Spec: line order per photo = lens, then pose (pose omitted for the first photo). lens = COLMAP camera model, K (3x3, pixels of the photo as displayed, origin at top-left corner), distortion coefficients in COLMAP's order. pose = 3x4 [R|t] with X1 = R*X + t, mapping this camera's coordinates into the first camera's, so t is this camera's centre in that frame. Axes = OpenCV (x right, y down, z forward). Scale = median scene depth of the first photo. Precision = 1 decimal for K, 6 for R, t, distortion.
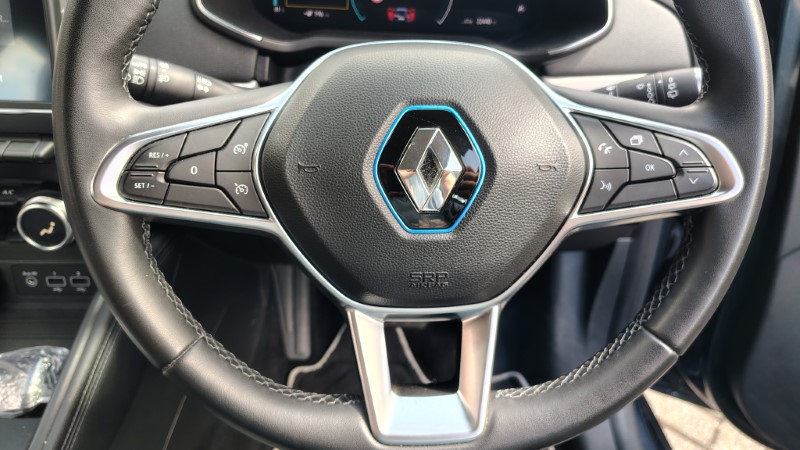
lens RADIAL K [[570.6, 0, 389.9], [0, 570.6, 225.0], [0, 0, 1]] dist [0.006137, -0.003126]
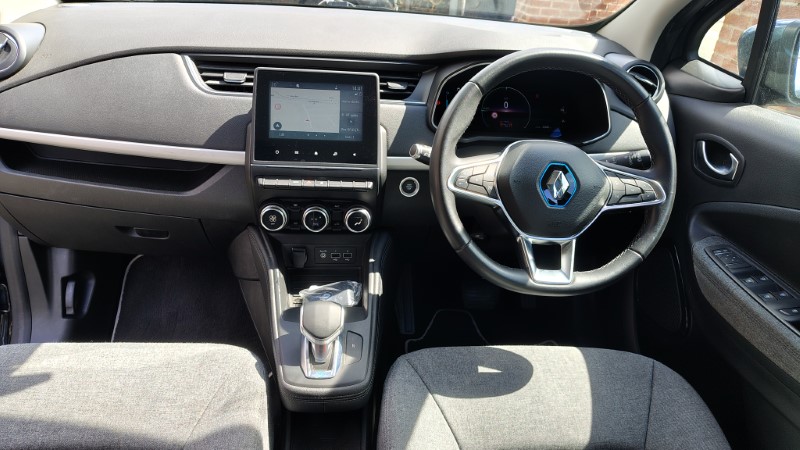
lens RADIAL K [[559.1, 0, 386.9], [0, 559.1, 224.5], [0, 0, 1]] dist [0.008209, -0.001396]
pose [[0.998659, 0.051558, -0.004645, -0.700206], [-0.051709, 0.989274, -0.136611, 0.494141], [-0.002448, 0.136668, 0.990614, -1.635623]]
